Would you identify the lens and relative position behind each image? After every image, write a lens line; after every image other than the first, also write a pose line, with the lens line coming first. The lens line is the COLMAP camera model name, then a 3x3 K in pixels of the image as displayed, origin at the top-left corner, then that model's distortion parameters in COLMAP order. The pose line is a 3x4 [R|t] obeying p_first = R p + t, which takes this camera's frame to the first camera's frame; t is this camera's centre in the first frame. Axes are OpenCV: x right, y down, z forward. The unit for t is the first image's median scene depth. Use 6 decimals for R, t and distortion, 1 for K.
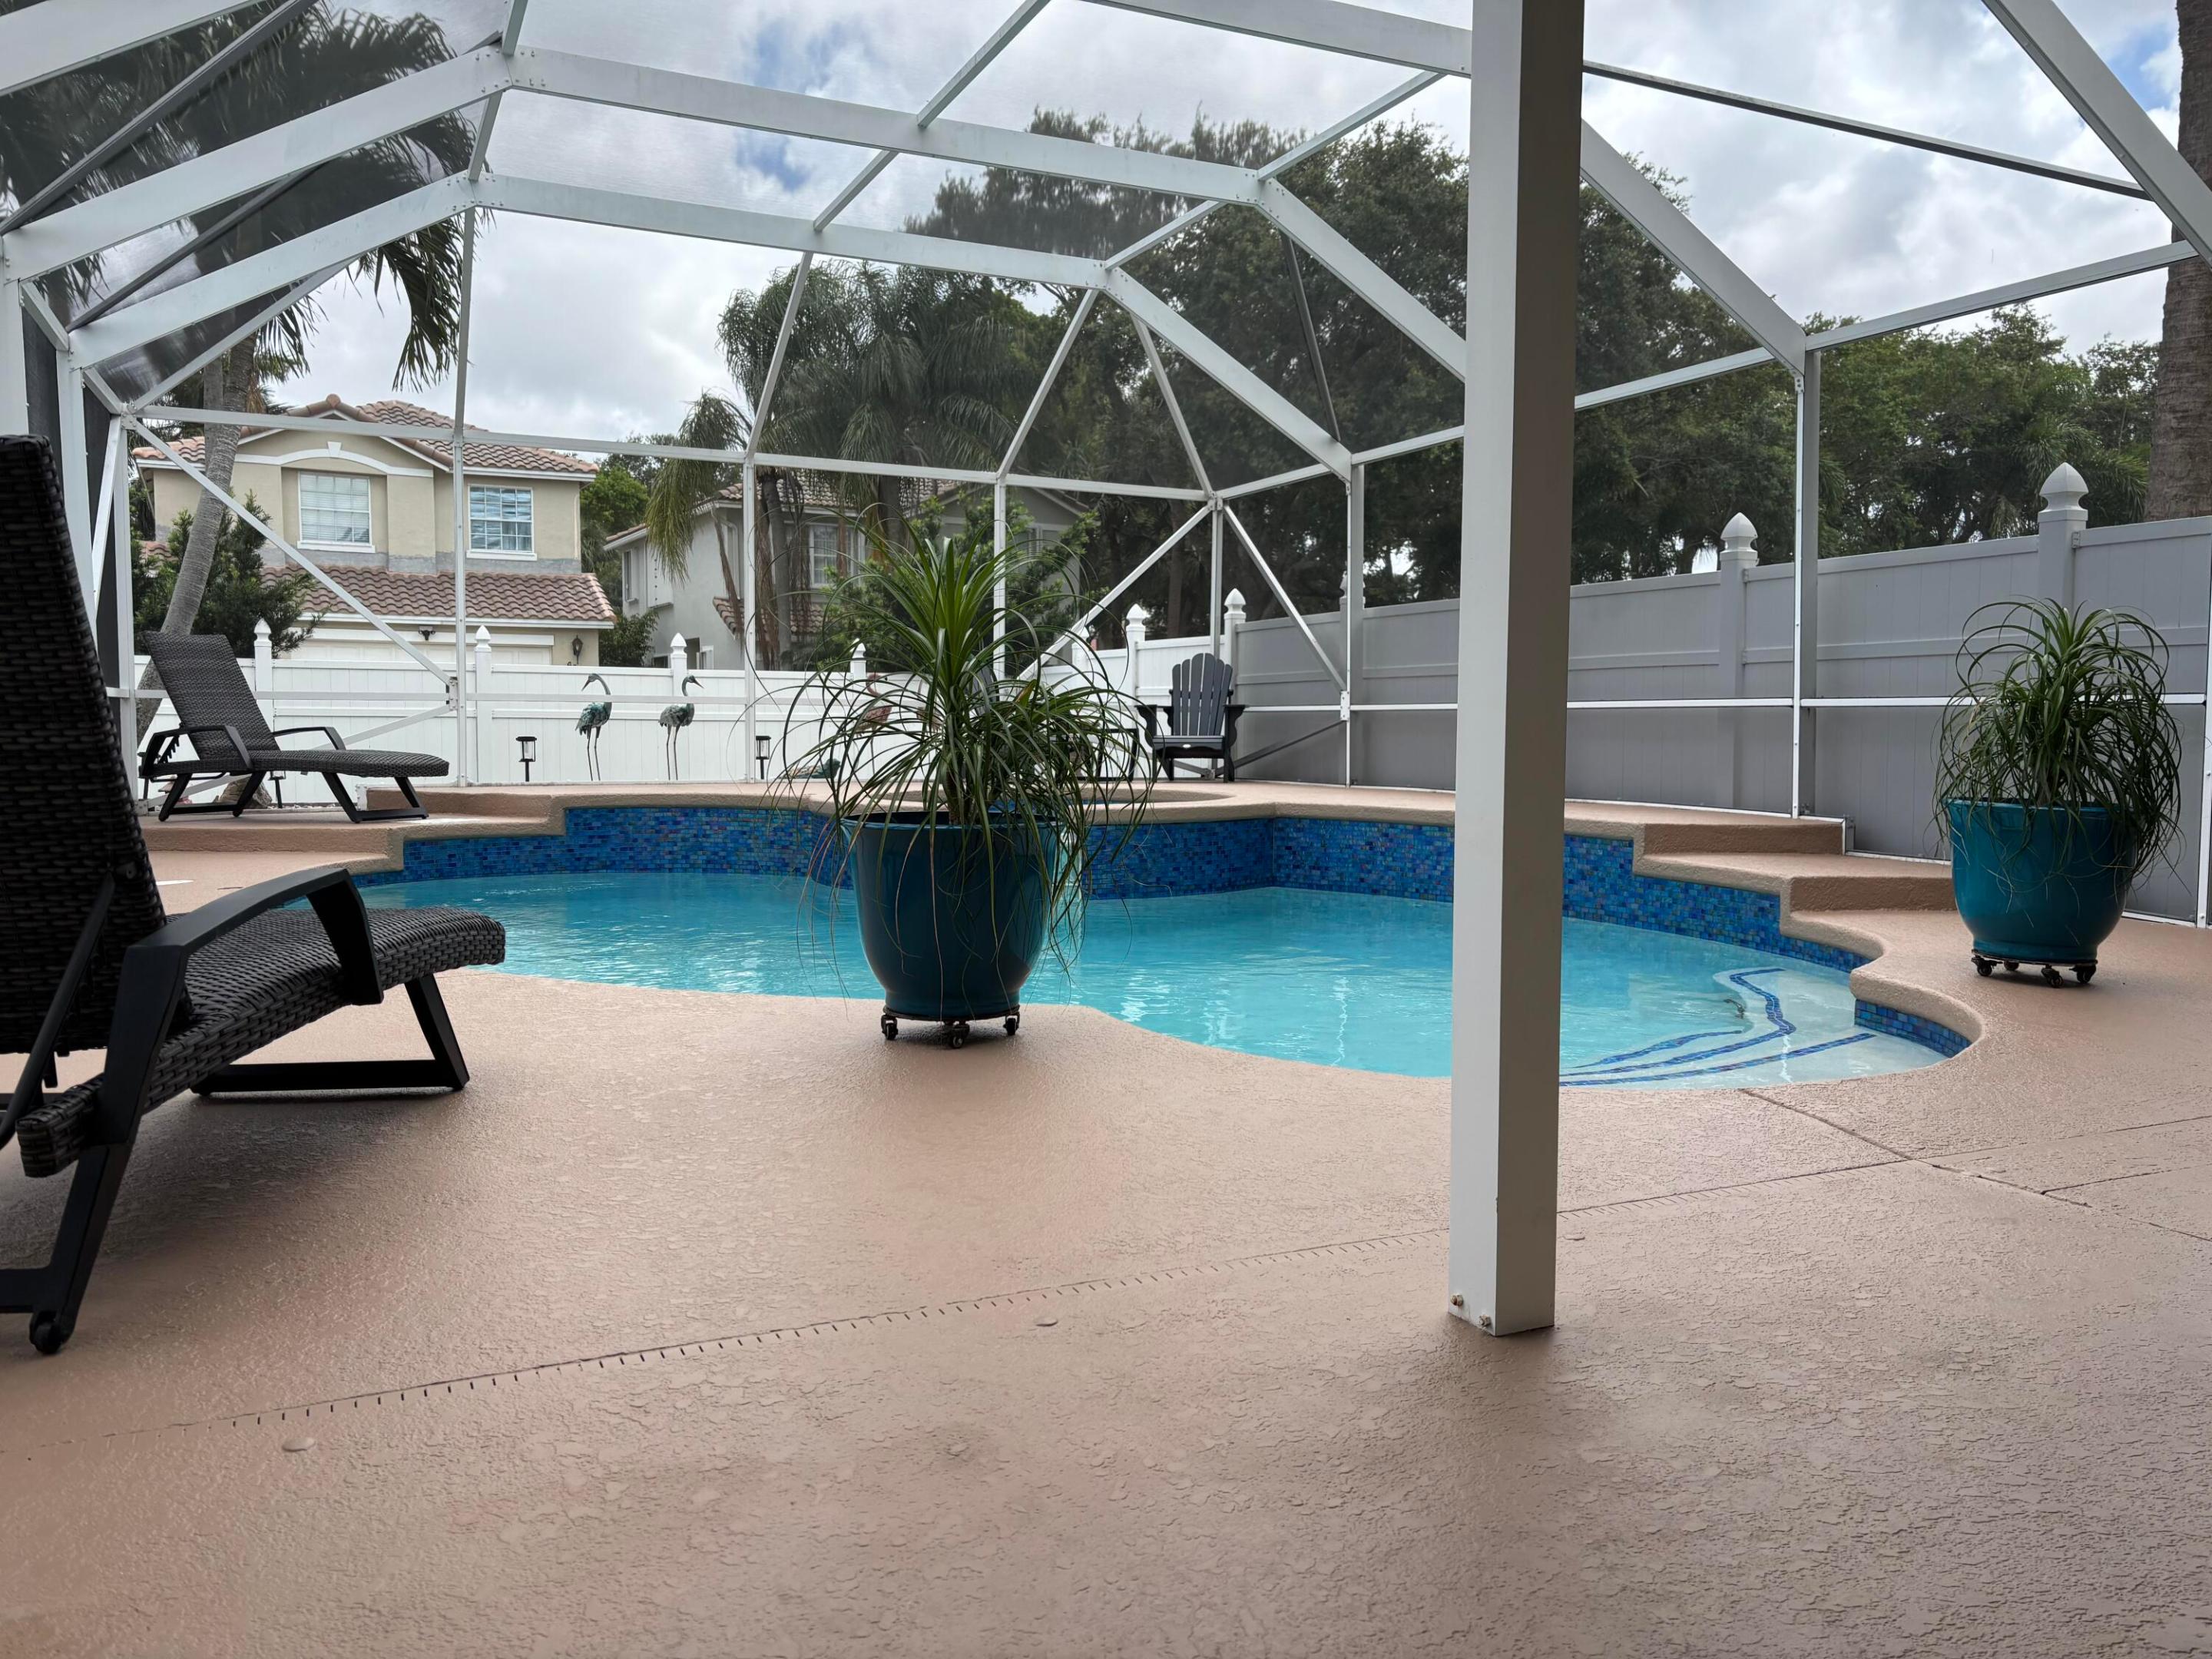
lens RADIAL K [[1690.4, 0, 1117.7], [0, 1690.4, 840.7], [0, 0, 1]] dist [0.067973, -0.075564]
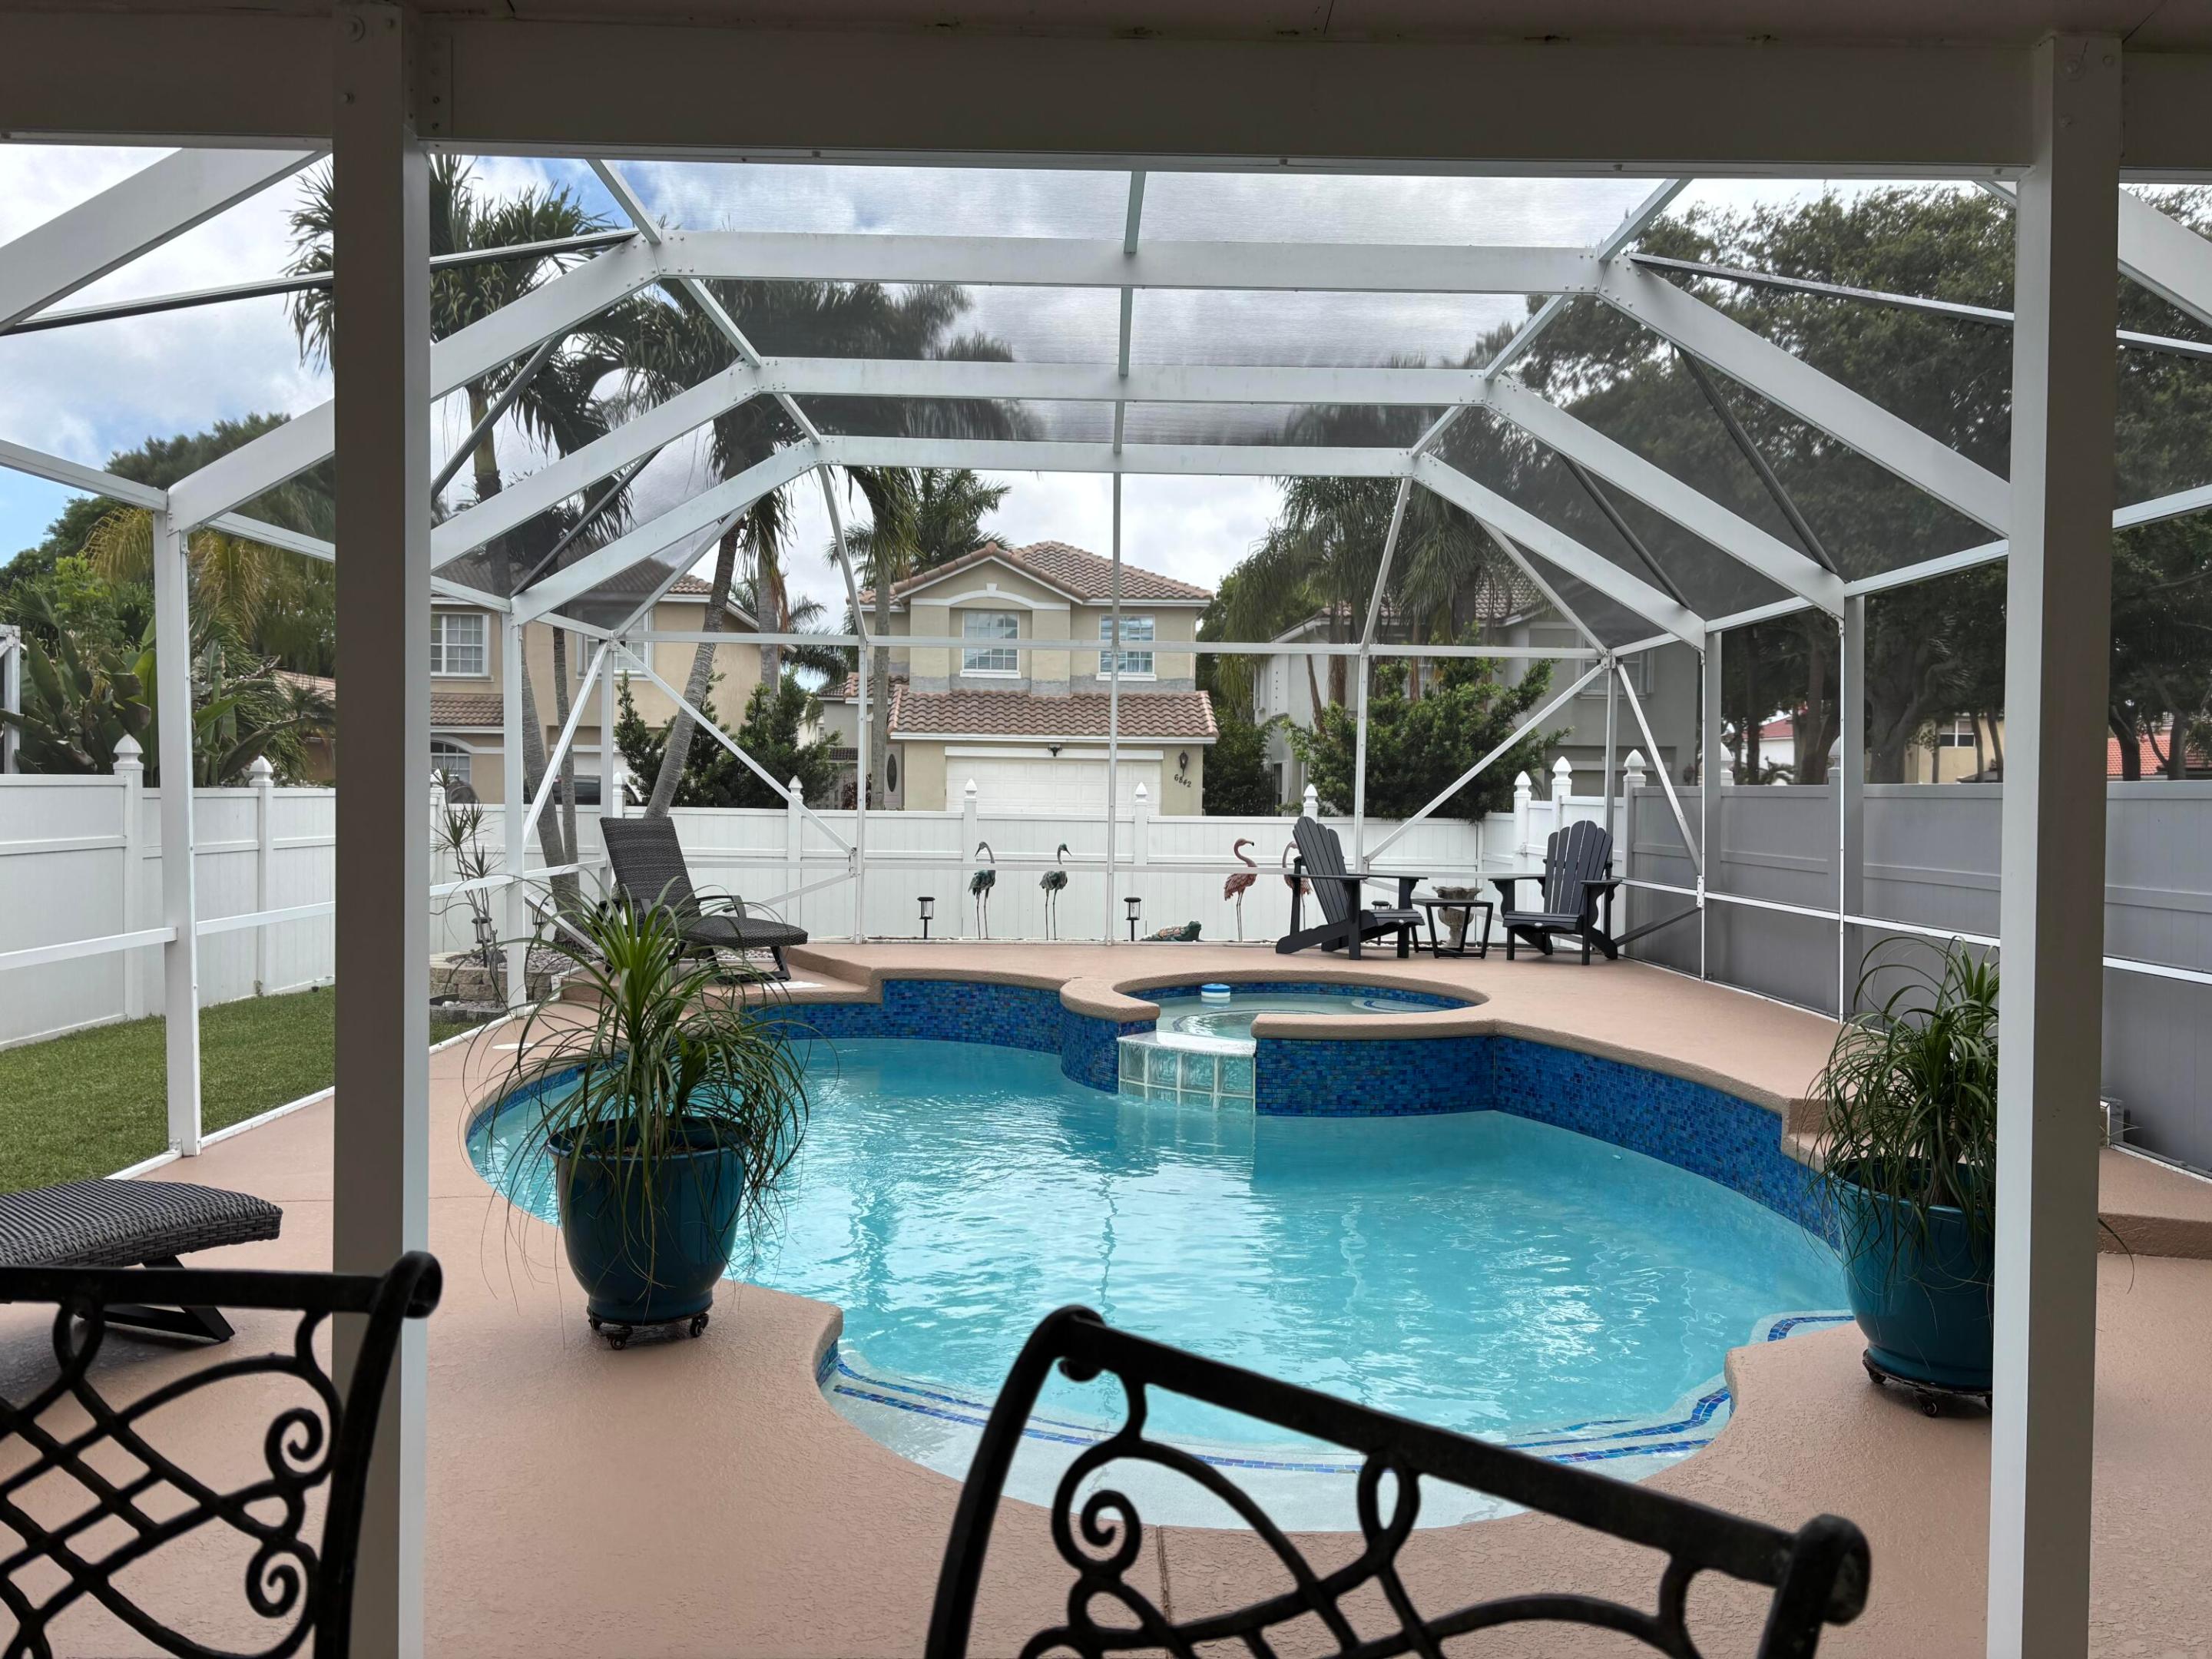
lens RADIAL K [[1690.4, 0, 1103.1], [0, 1690.4, 836.2], [0, 0, 1]] dist [0.067973, -0.075564]
pose [[0.912523, 0.017236, -0.408662, 0.221136], [-0.037568, 0.998420, -0.041777, -0.061039], [0.407296, 0.053475, 0.911729, 0.031536]]
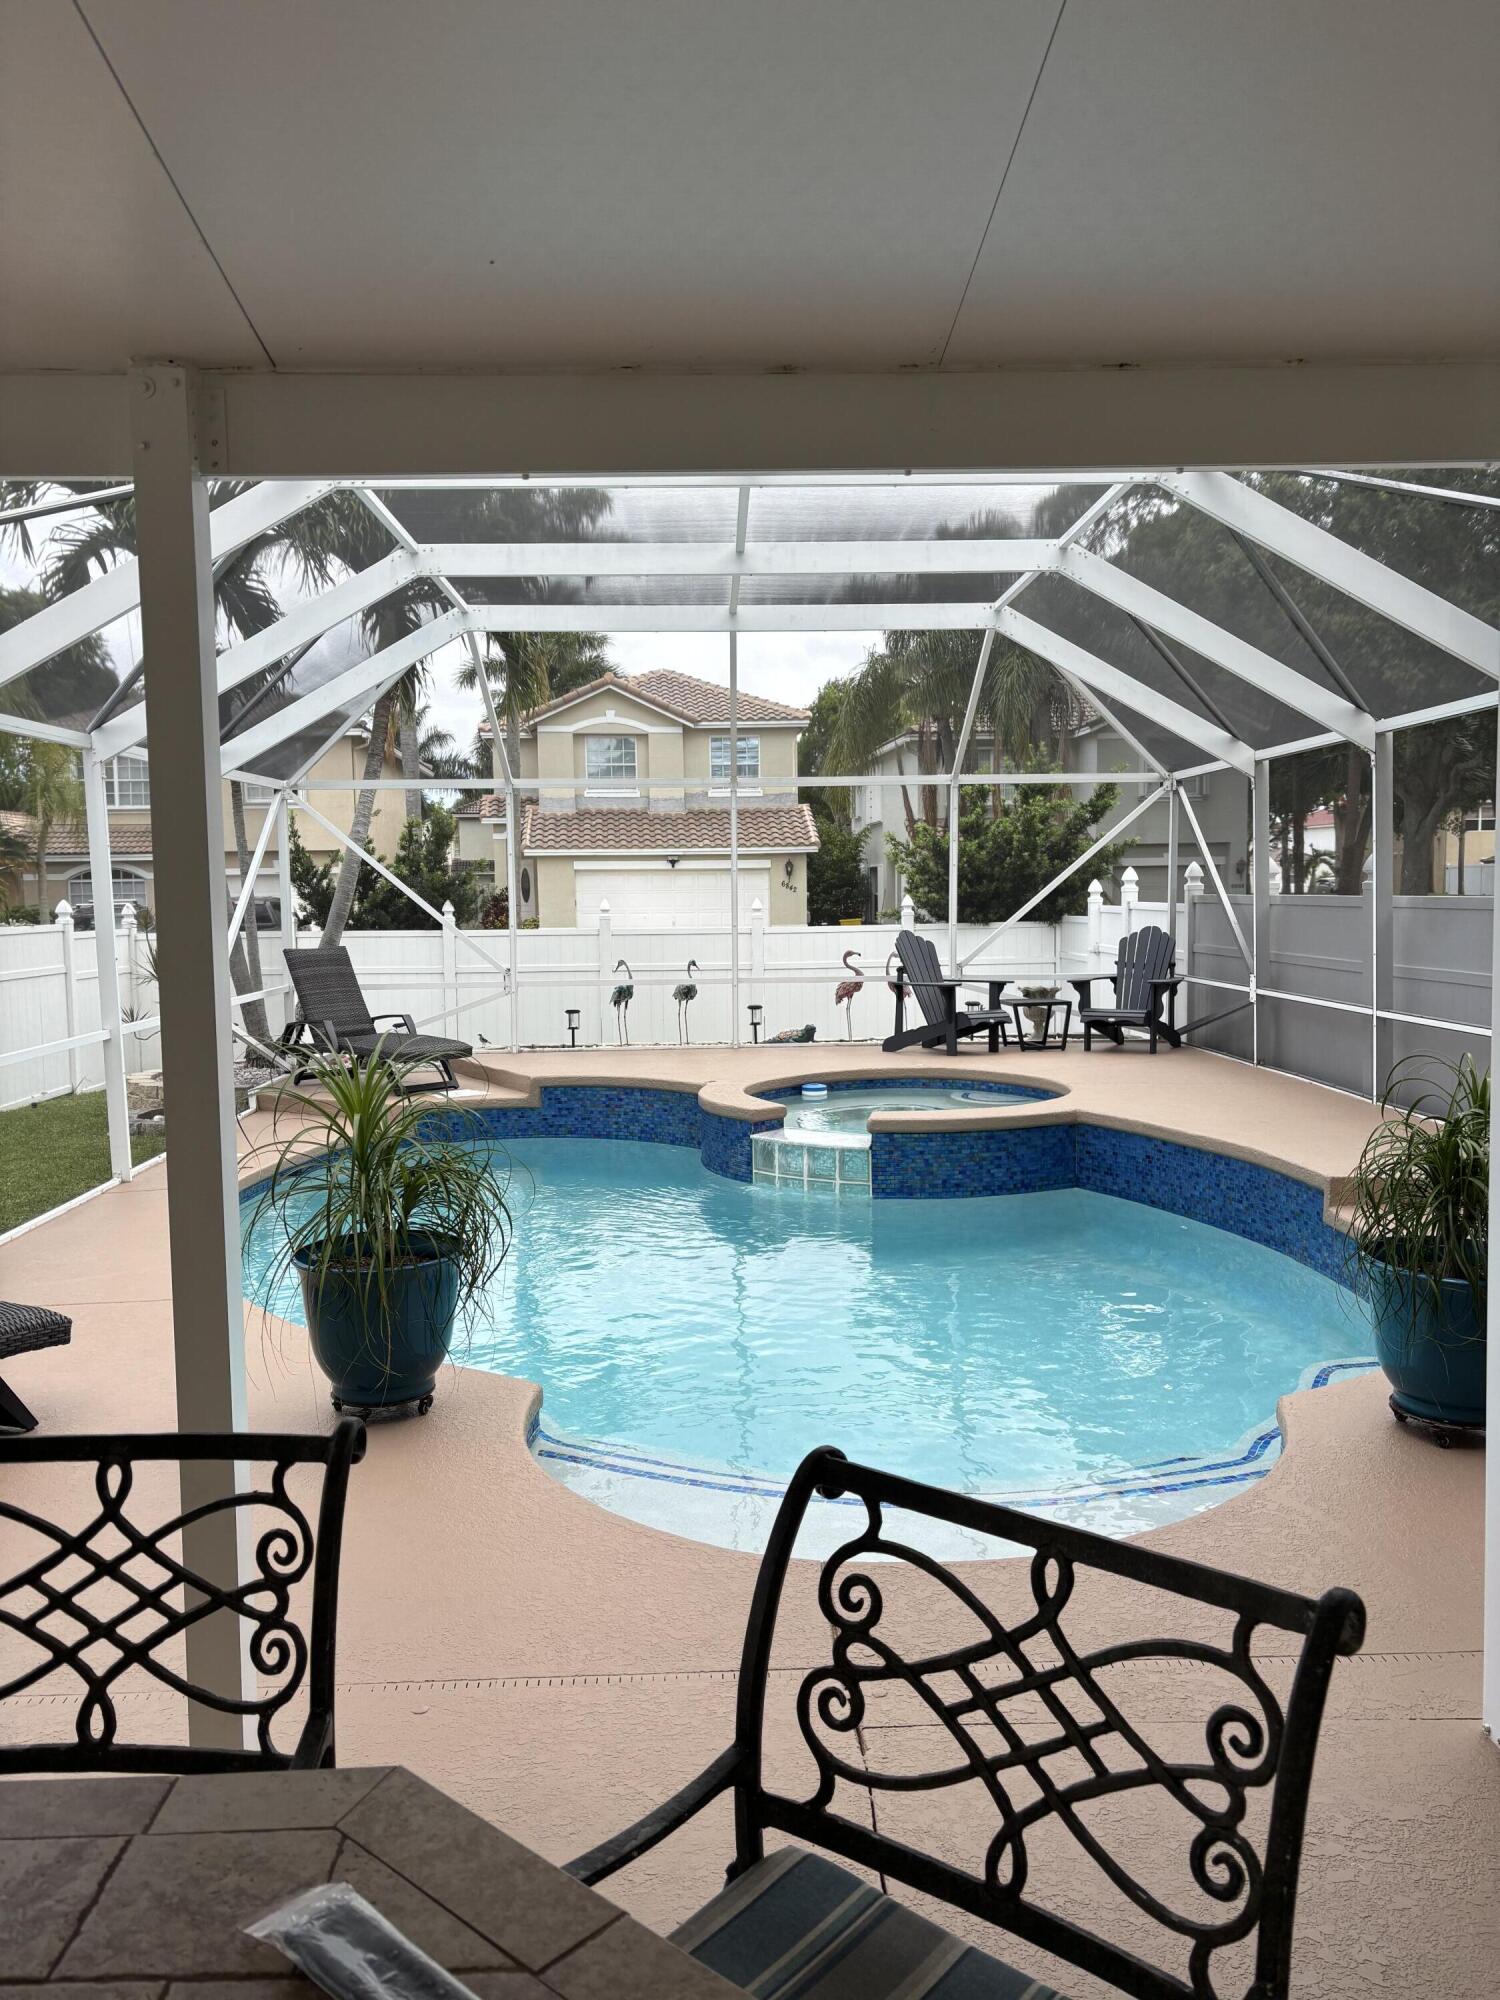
lens RADIAL K [[1528.4, 0, 735.2], [0, 1528.4, 1012.1], [0, 0, 1]] dist [0.067973, -0.075564]
pose [[0.918231, 0.012354, -0.395852, 0.223409], [-0.008497, 0.999898, 0.011496, -0.075674], [0.395953, -0.007192, 0.918242, 0.001331]]
